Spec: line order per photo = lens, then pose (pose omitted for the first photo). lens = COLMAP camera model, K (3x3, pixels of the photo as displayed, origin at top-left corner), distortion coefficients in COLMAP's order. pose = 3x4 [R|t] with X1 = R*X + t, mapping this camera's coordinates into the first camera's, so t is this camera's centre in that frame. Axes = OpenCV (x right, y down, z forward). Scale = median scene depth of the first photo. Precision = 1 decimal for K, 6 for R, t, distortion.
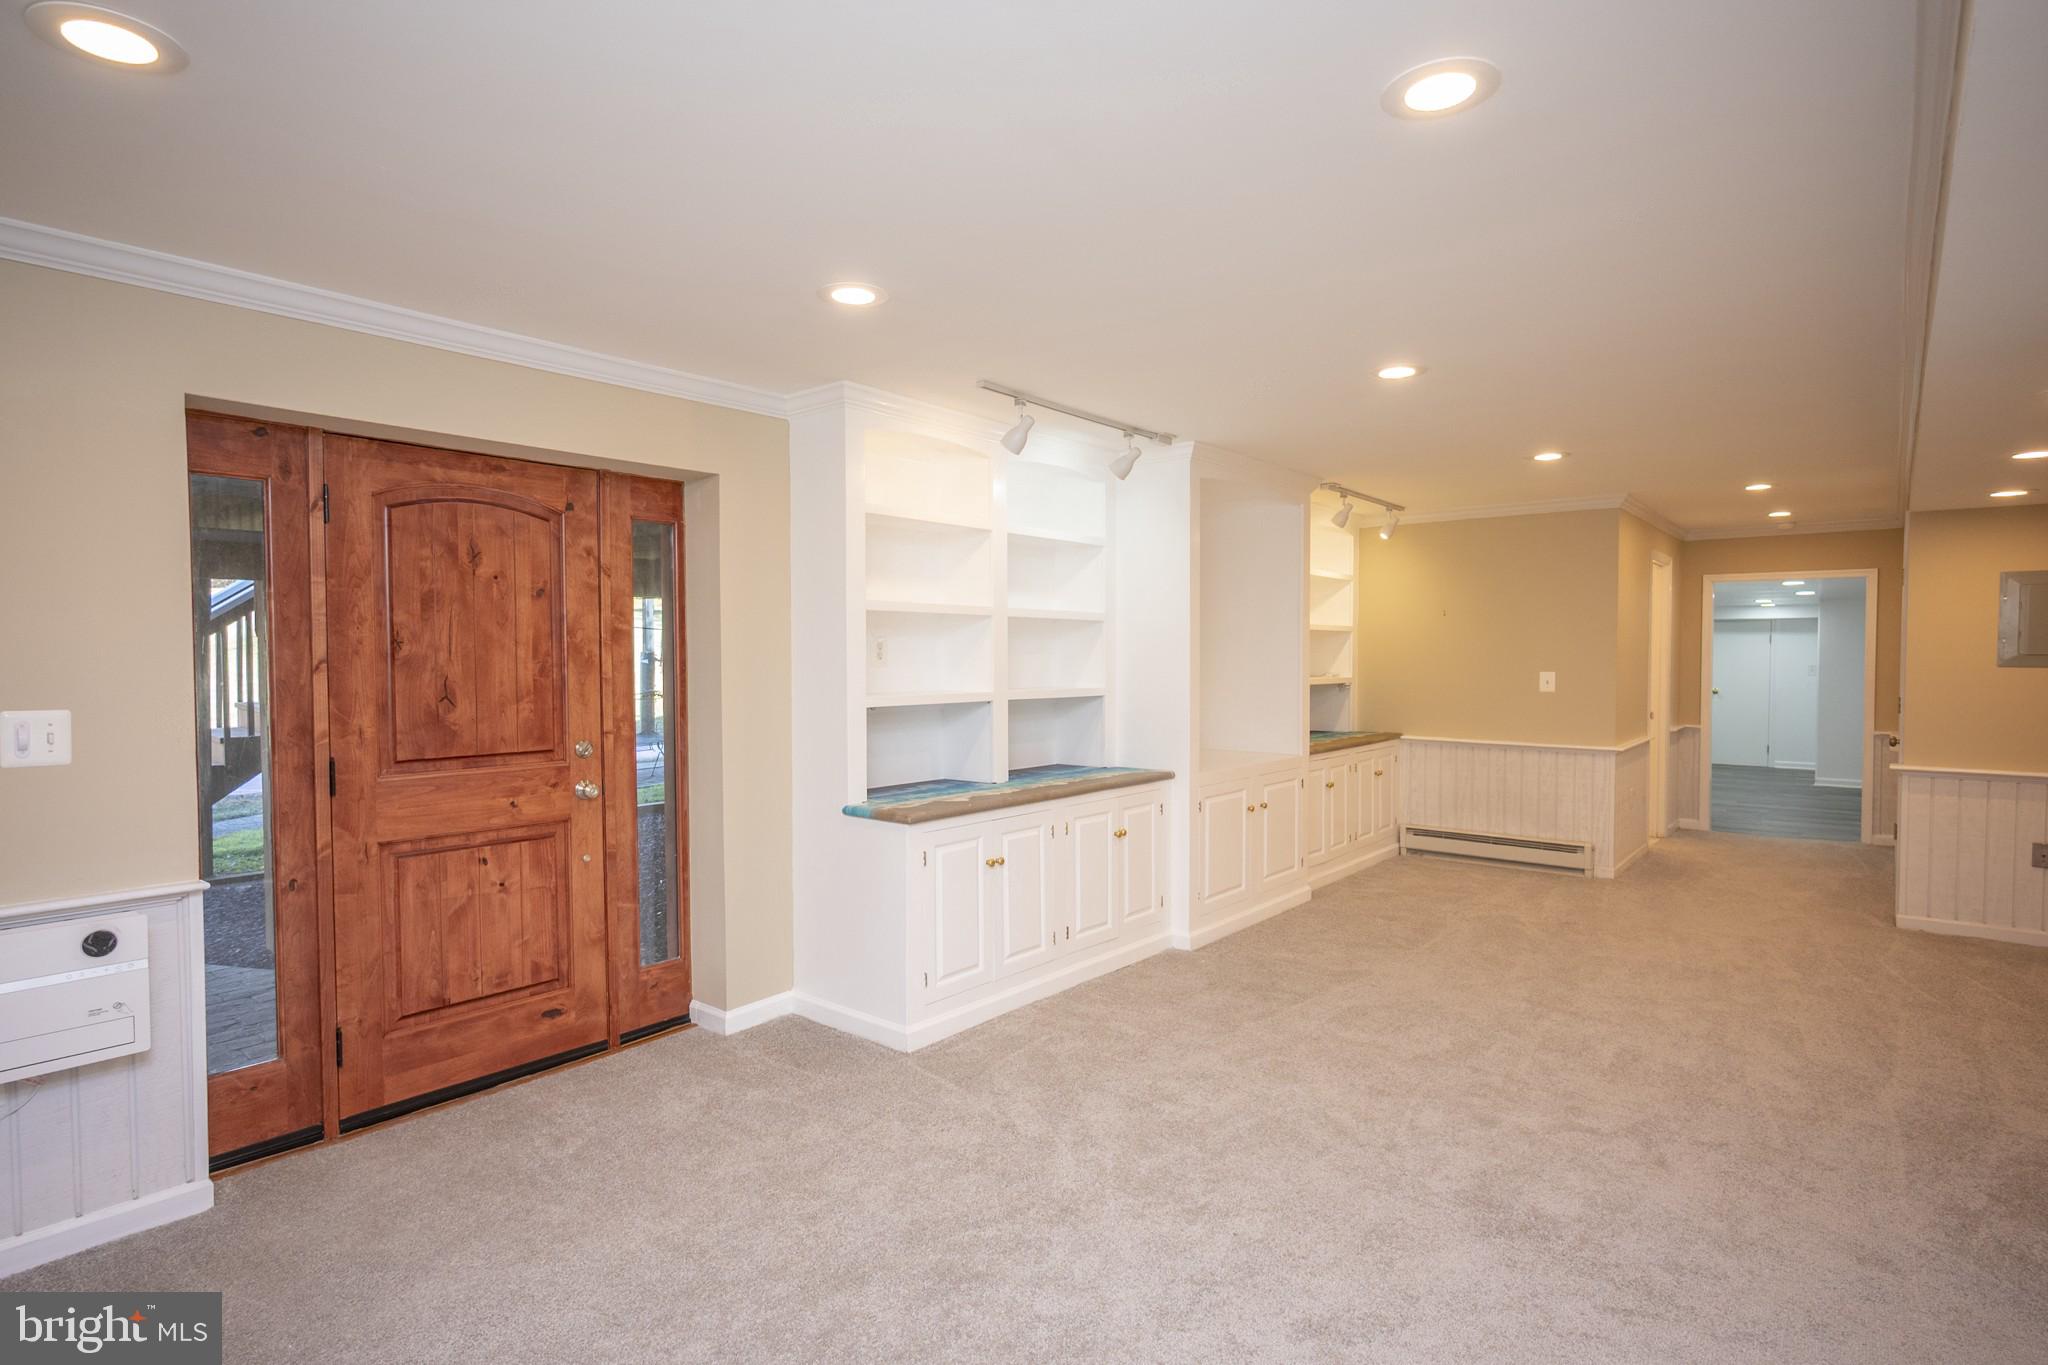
lens RADIAL K [[1051.2, 0, 1024.0], [0, 1051.2, 682.5], [0, 0, 1]] dist [-0.000779, 0.001566]
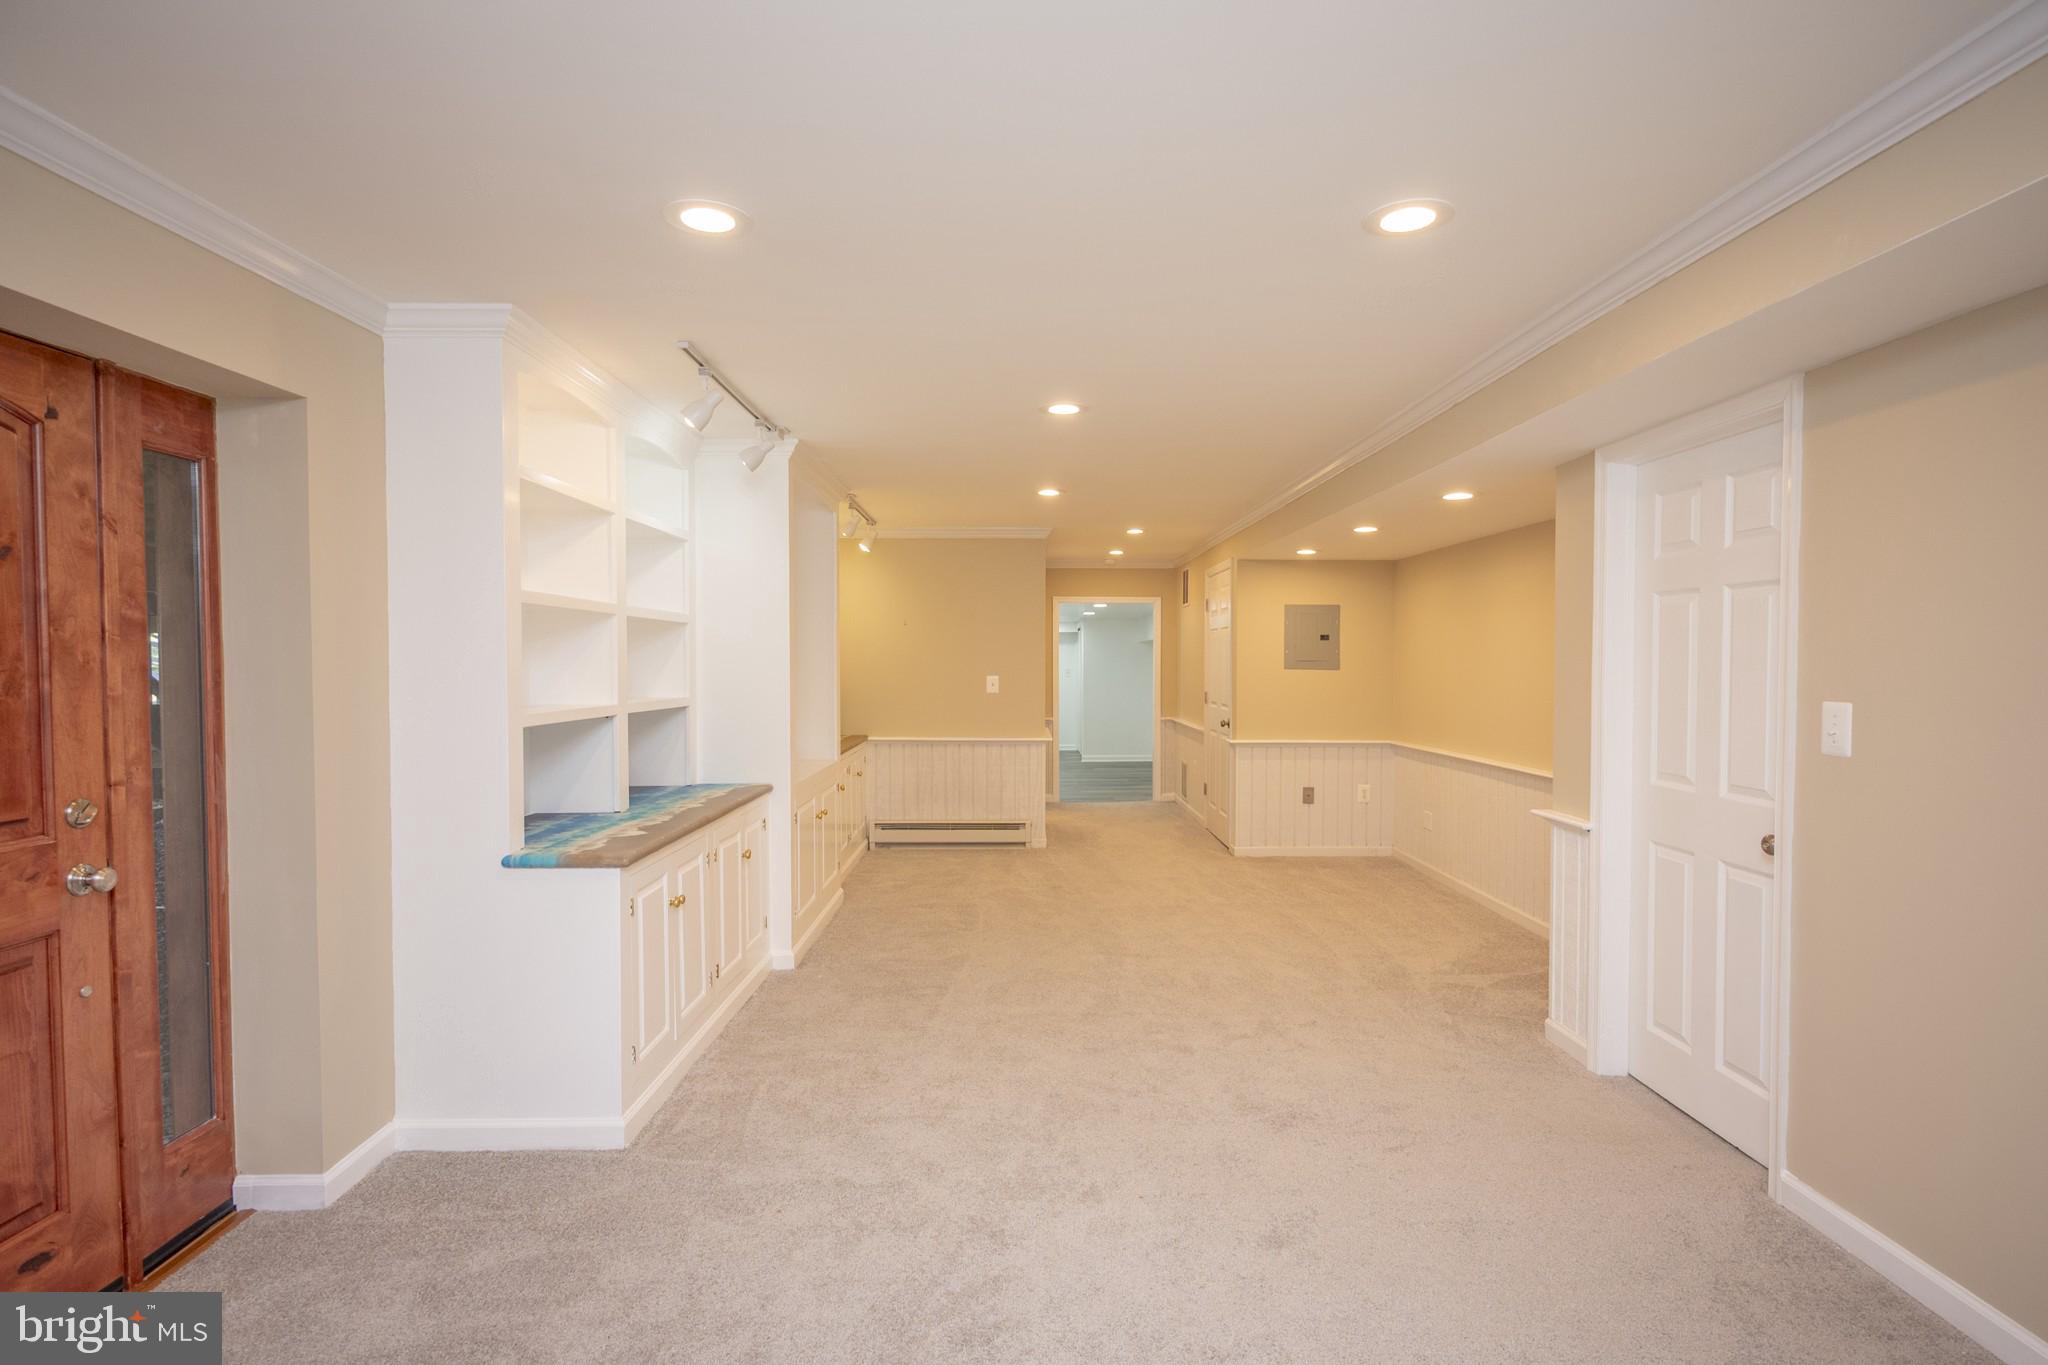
lens RADIAL K [[1051.2, 0, 1024.0], [0, 1051.2, 682.5], [0, 0, 1]] dist [-0.000779, 0.001566]
pose [[0.756566, -0.013489, 0.653779, -0.383457], [0.018272, 0.999833, -0.000515, -0.002051], [-0.653662, 0.012335, 0.756686, 0.169770]]
